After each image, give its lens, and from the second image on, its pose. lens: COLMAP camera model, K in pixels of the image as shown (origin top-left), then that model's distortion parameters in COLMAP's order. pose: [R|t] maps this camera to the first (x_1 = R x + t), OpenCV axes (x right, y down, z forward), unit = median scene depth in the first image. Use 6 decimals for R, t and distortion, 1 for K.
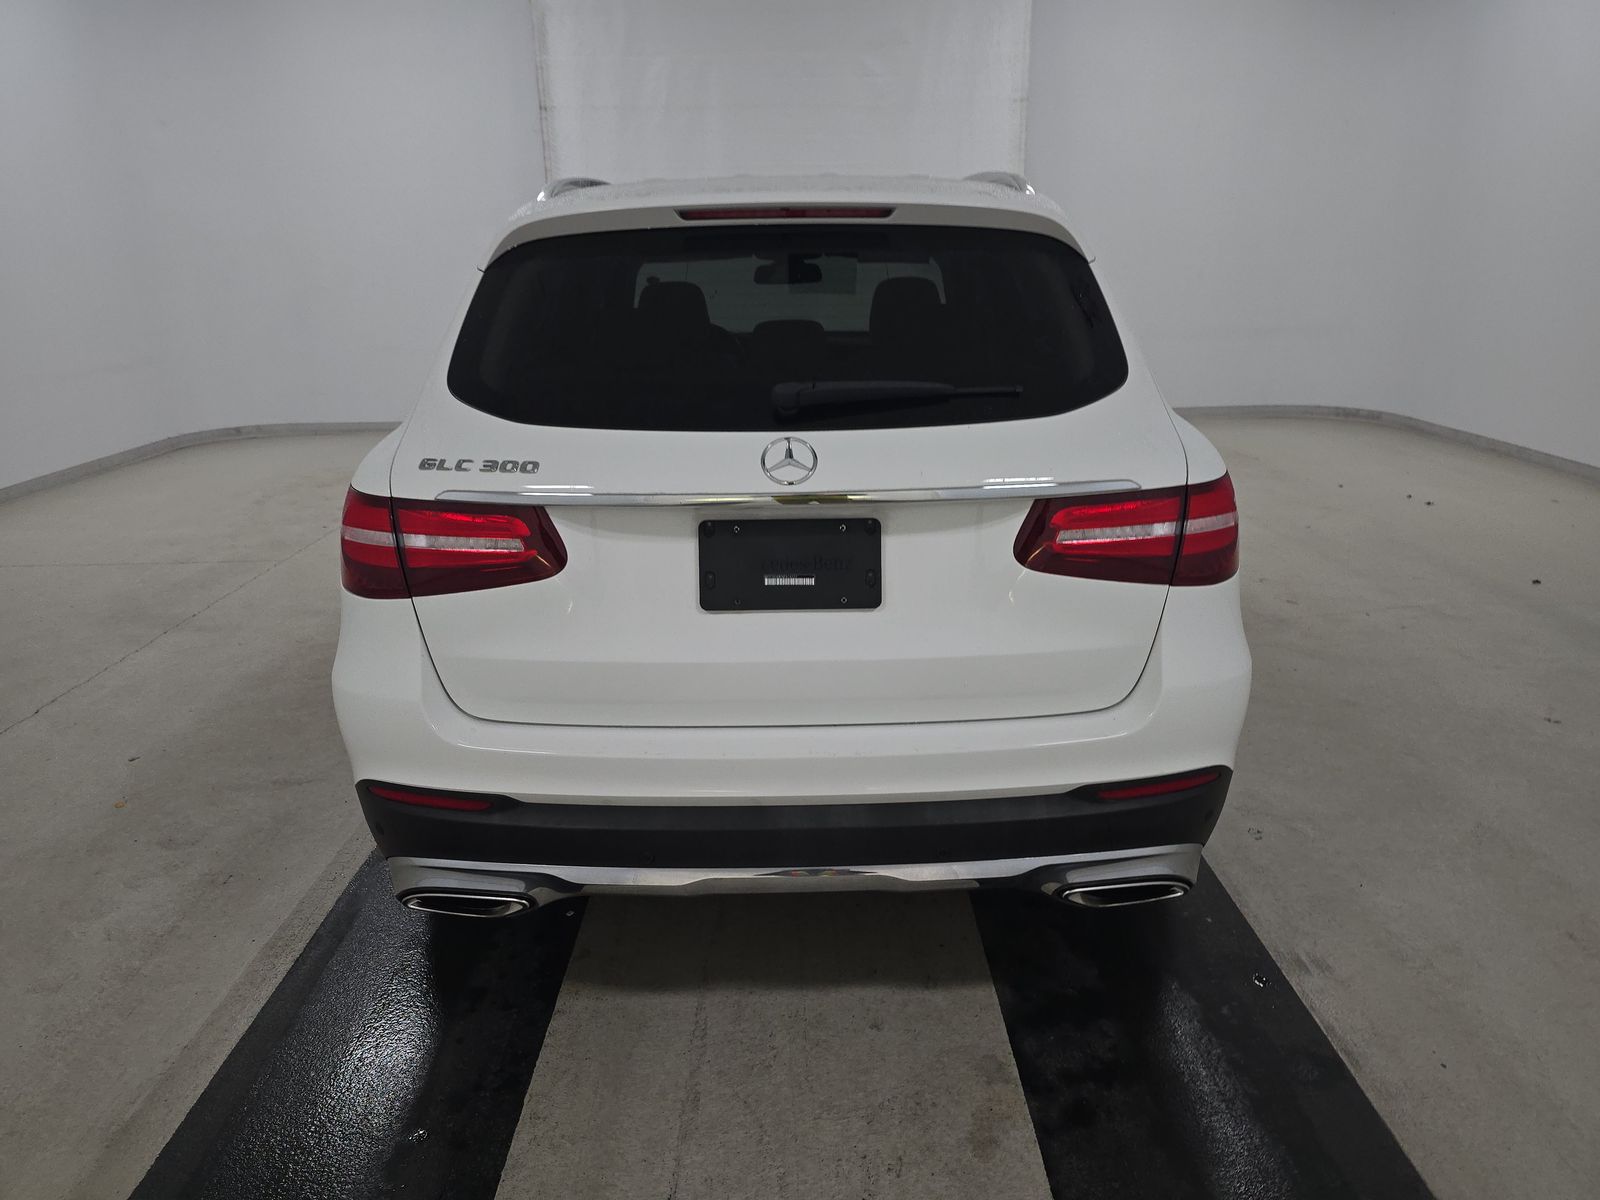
lens RADIAL K [[1081.9, 0, 800.0], [0, 1081.9, 600.0], [0, 0, 1]] dist [0.007369, 0.000184]
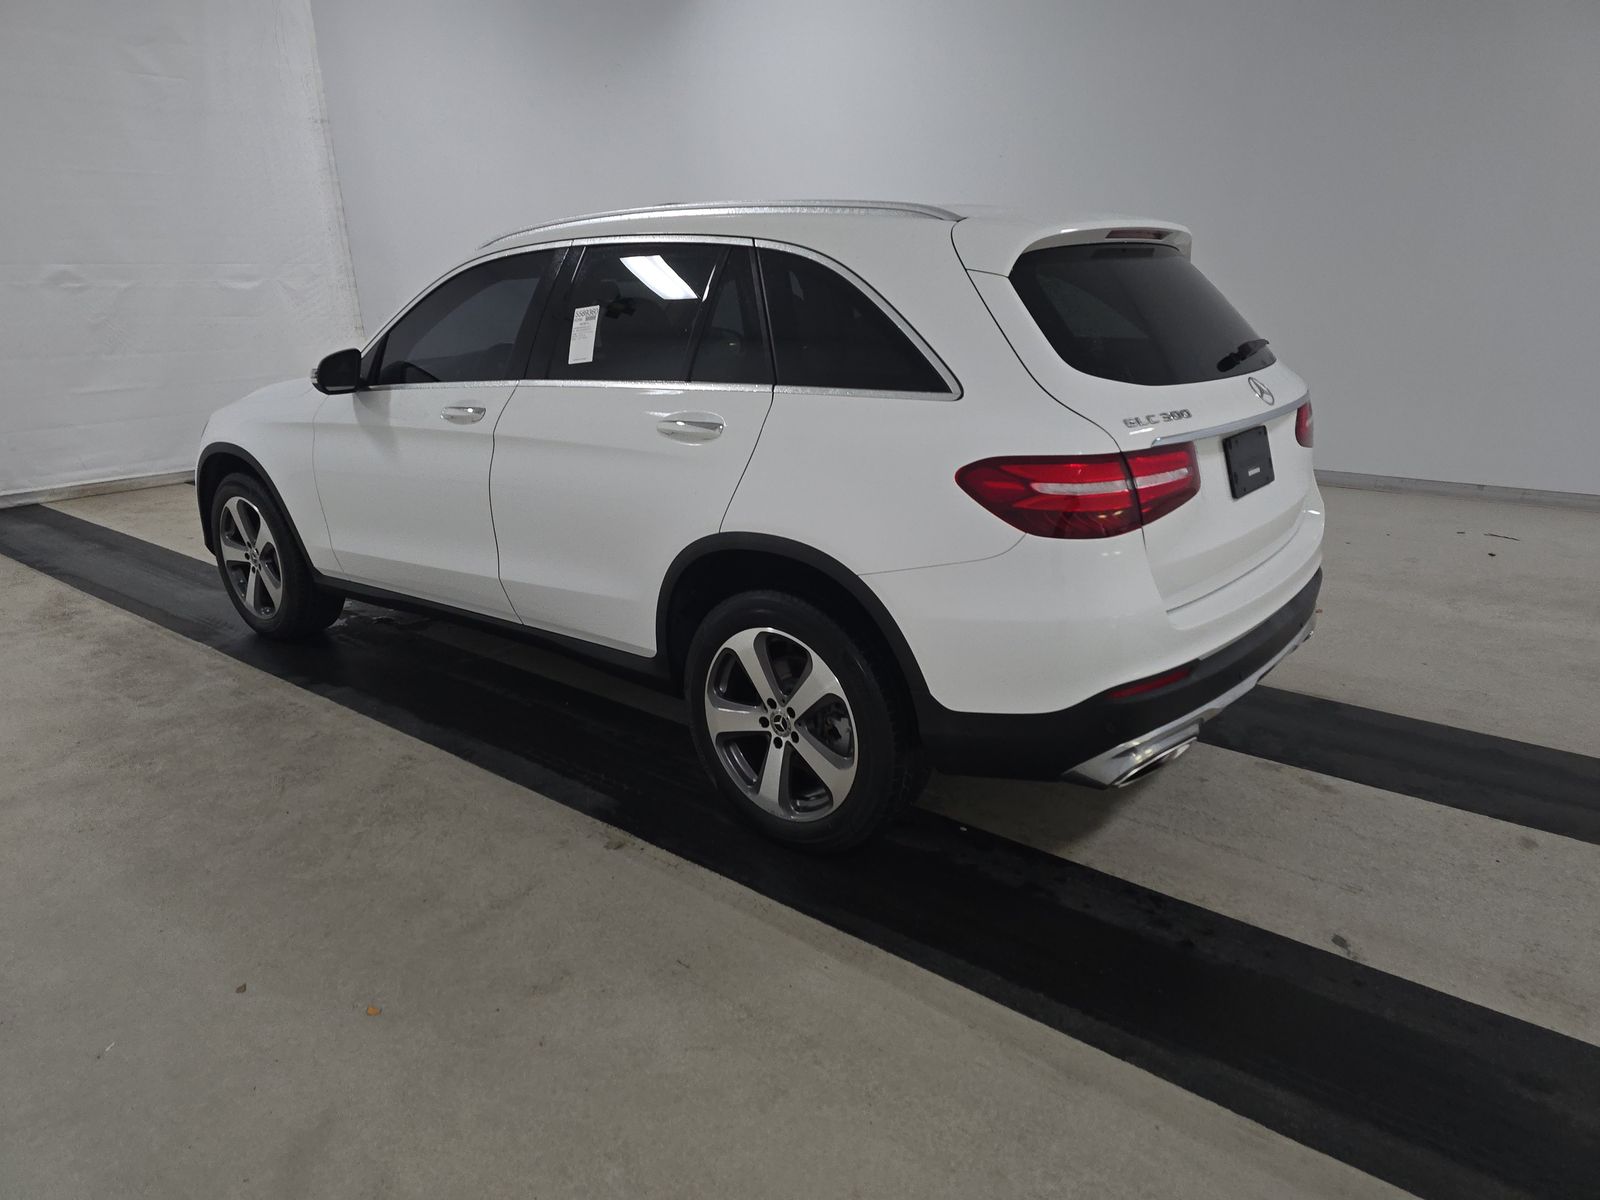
lens RADIAL K [[1071.7, 0, 800.0], [0, 1071.7, 600.0], [0, 0, 1]] dist [0.013167, 0.003336]
pose [[0.639752, -0.222034, 0.735811, -1.432519], [0.239990, 0.967204, 0.083197, -0.110613], [-0.730152, 0.123362, 0.672057, 0.414305]]
